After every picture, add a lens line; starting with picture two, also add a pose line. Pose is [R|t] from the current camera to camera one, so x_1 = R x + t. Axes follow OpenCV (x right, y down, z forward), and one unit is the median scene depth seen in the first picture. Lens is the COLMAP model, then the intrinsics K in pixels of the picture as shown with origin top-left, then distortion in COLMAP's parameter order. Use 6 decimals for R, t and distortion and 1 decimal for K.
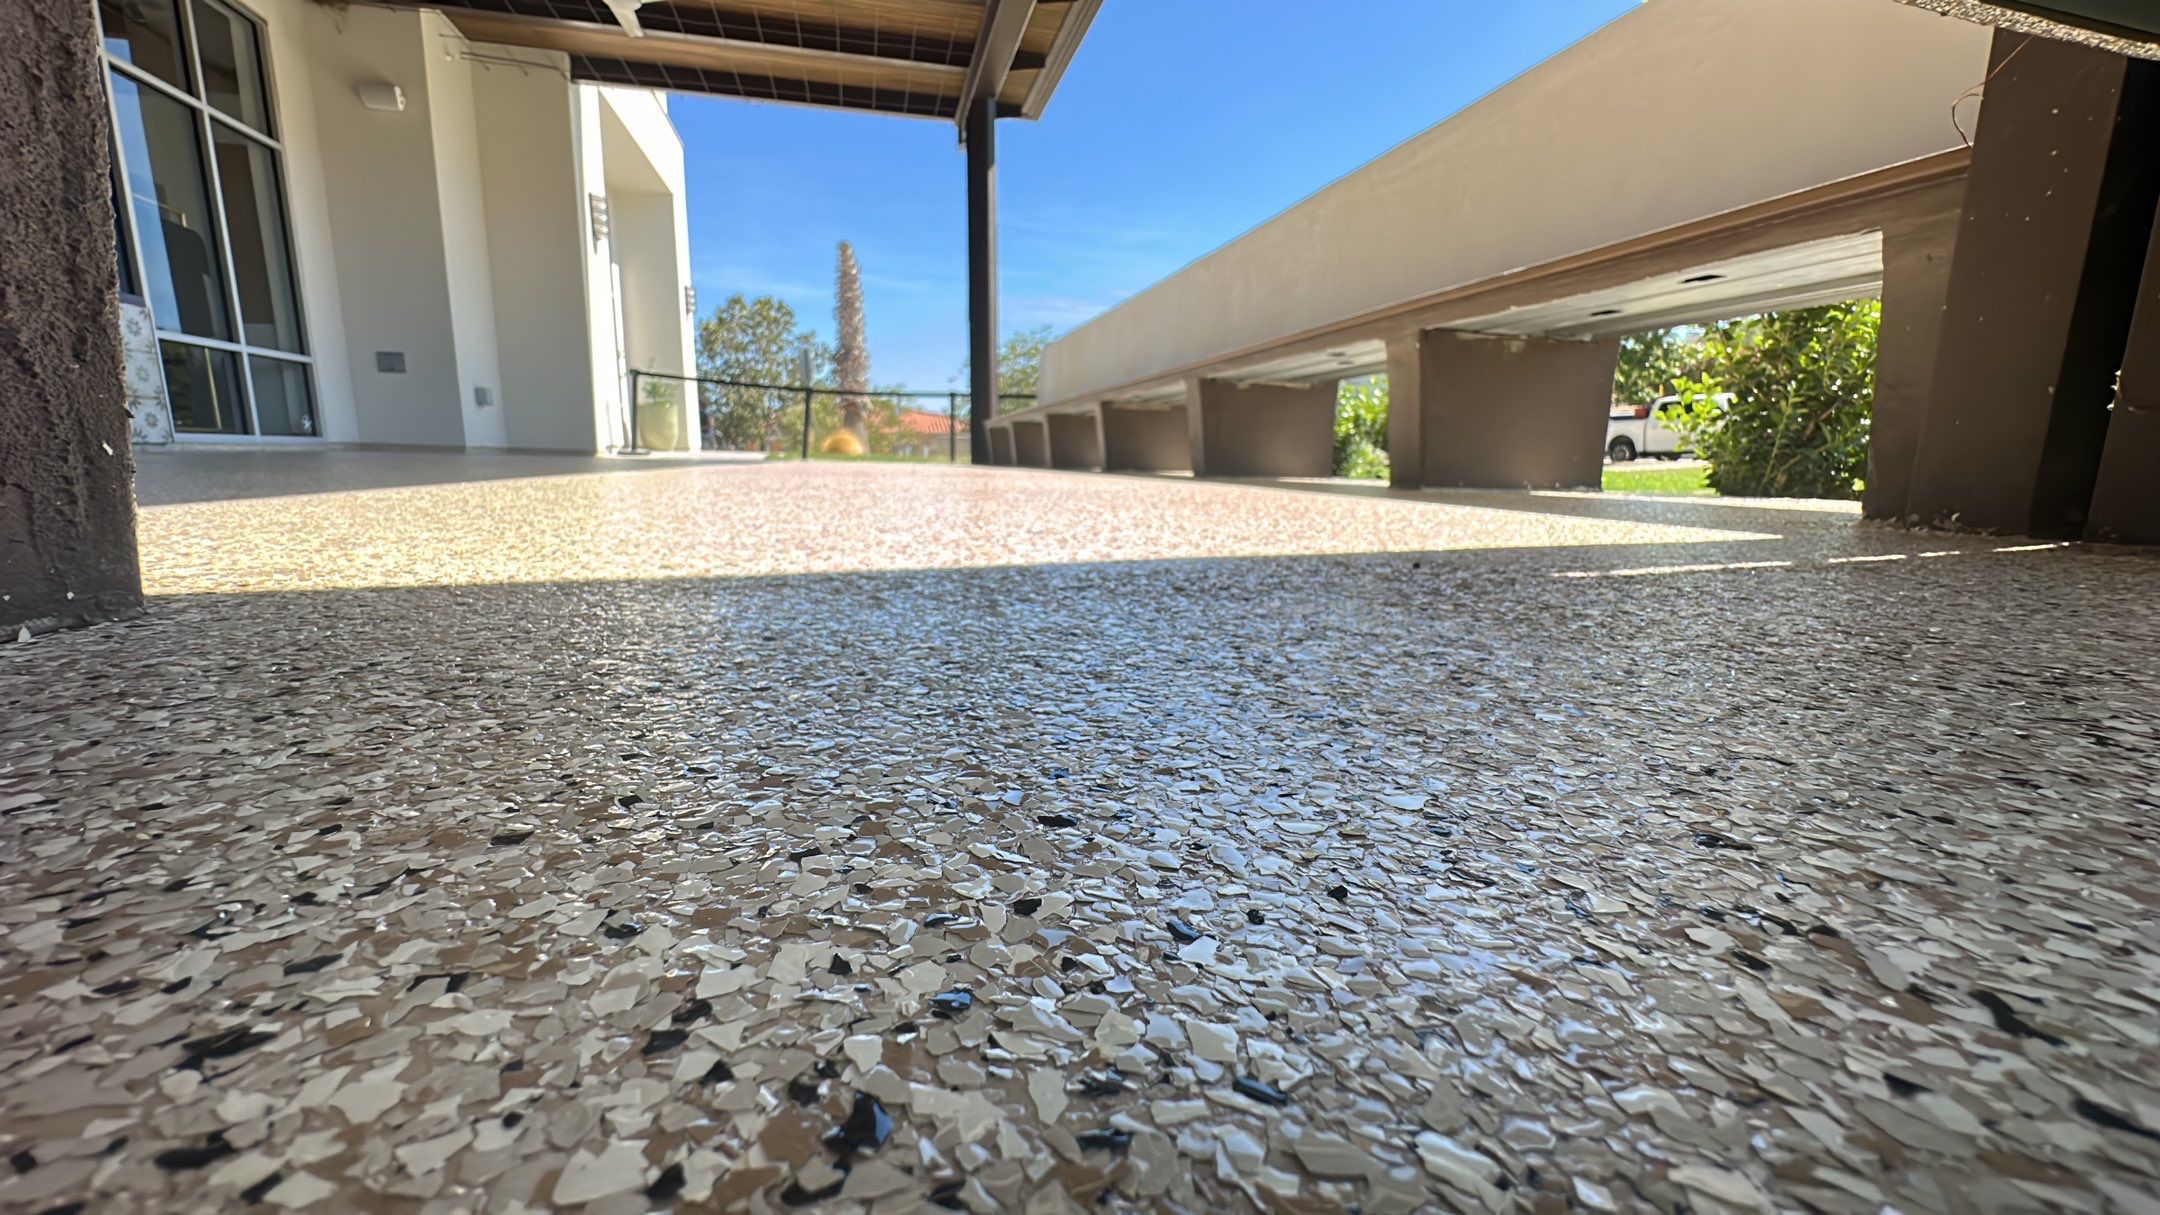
lens RADIAL K [[837.9, 0, 1077.1], [0, 837.9, 598.8], [0, 0, 1]] dist [-0.001263, 0.000190]
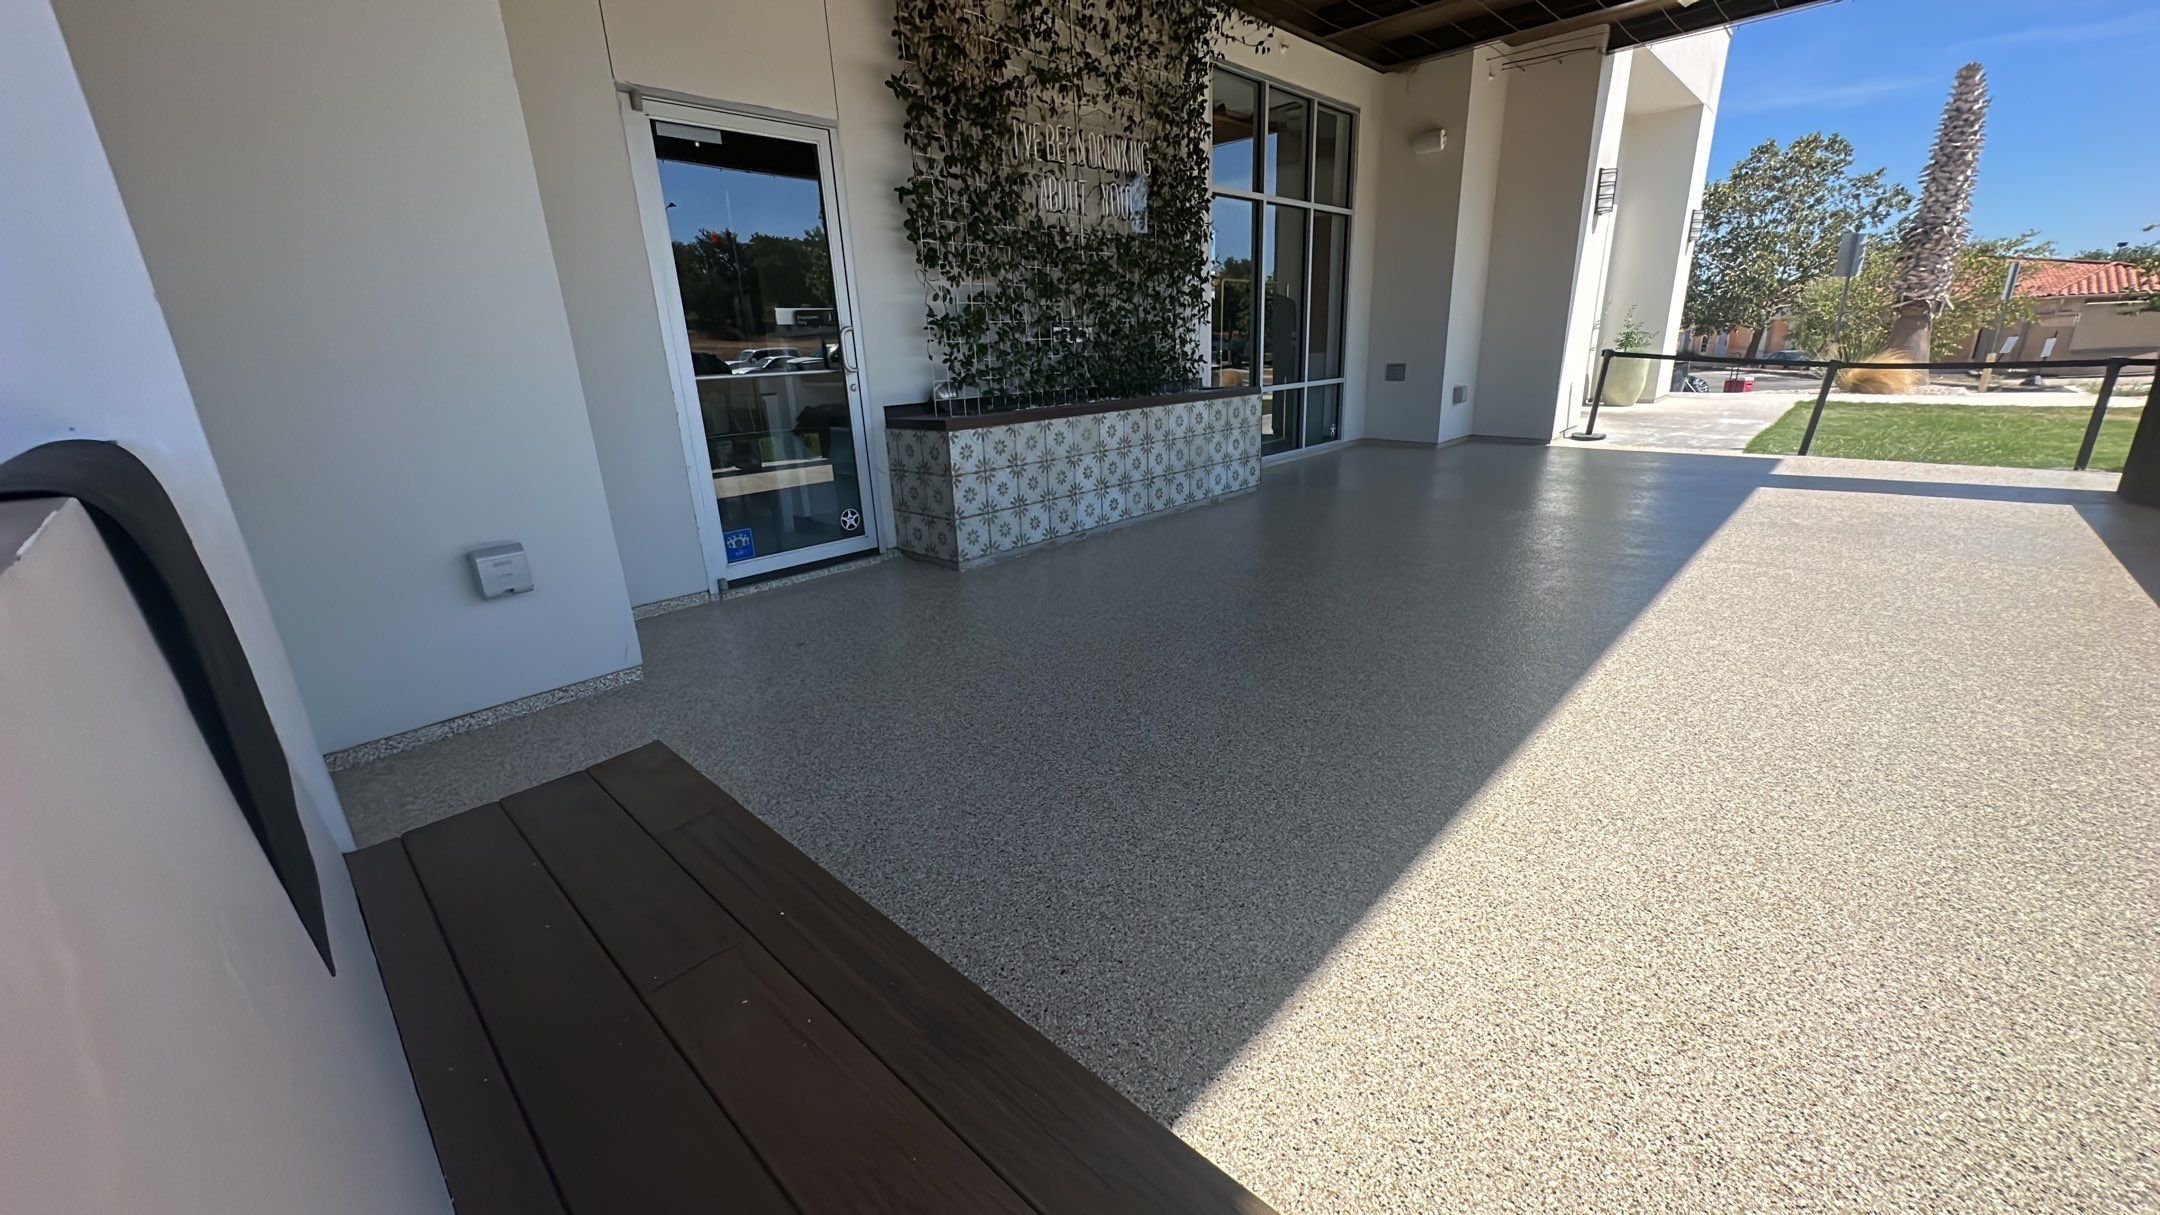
lens RADIAL K [[820.5, 0, 1079.1], [0, 820.5, 606.4], [0, 0, 1]] dist [-0.001928, 0.000509]
pose [[0.522799, 0.226972, -0.821684, -0.006721], [-0.101947, 0.973632, 0.204079, -0.131287], [0.846338, -0.022924, 0.532153, -0.022734]]
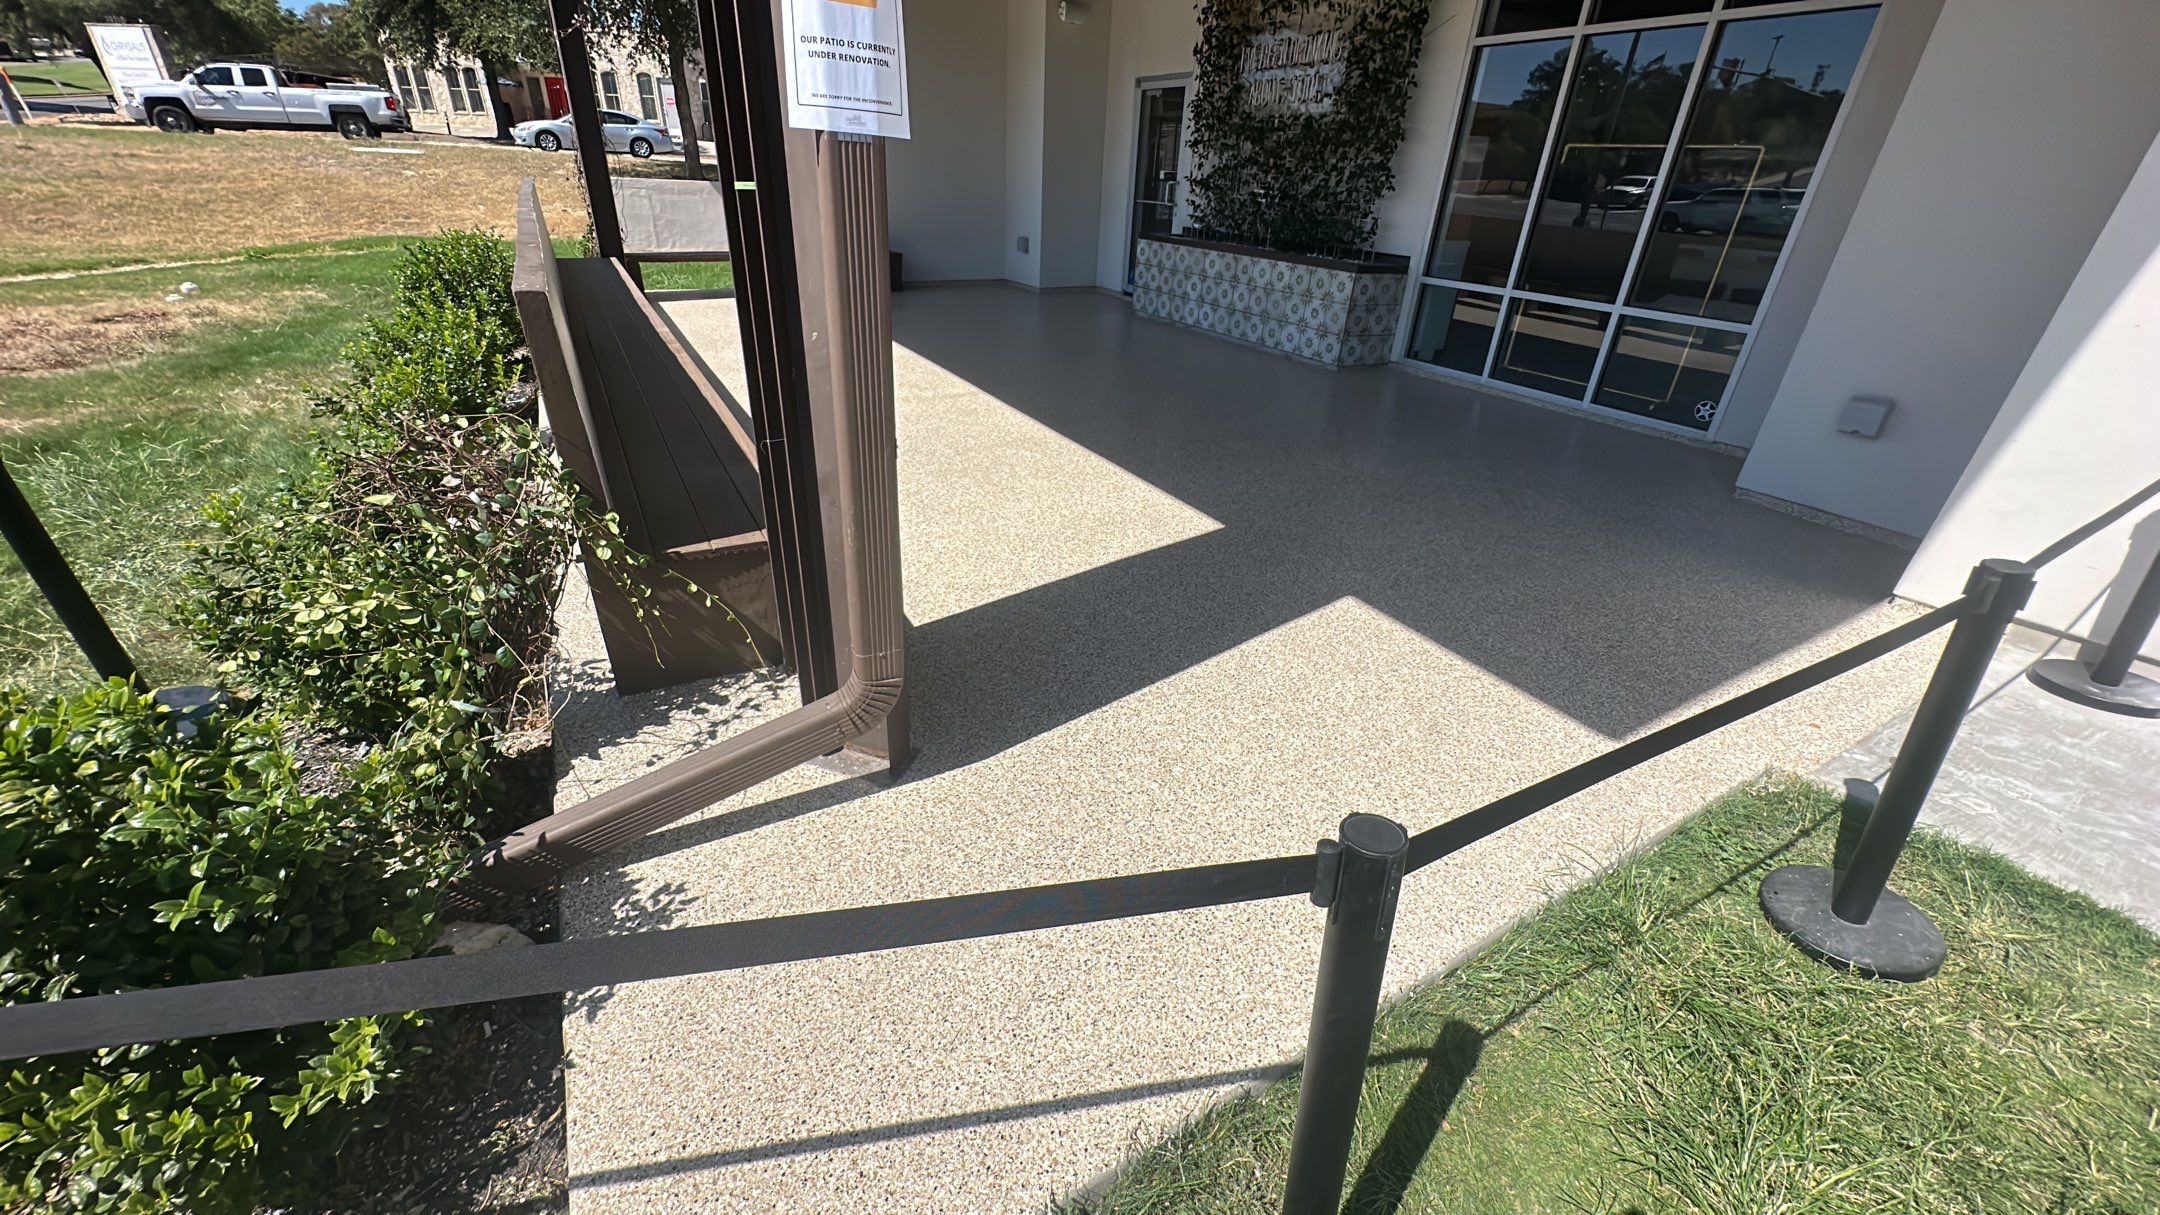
lens RADIAL K [[823.8, 0, 1073.6], [0, 823.8, 609.2], [0, 0, 1]] dist [-0.001656, 0.000233]
pose [[-0.962964, 0.073970, -0.259286, -0.116314], [-0.102016, 0.790194, 0.604306, -0.379233], [0.249587, 0.608376, -0.753382, 1.255948]]
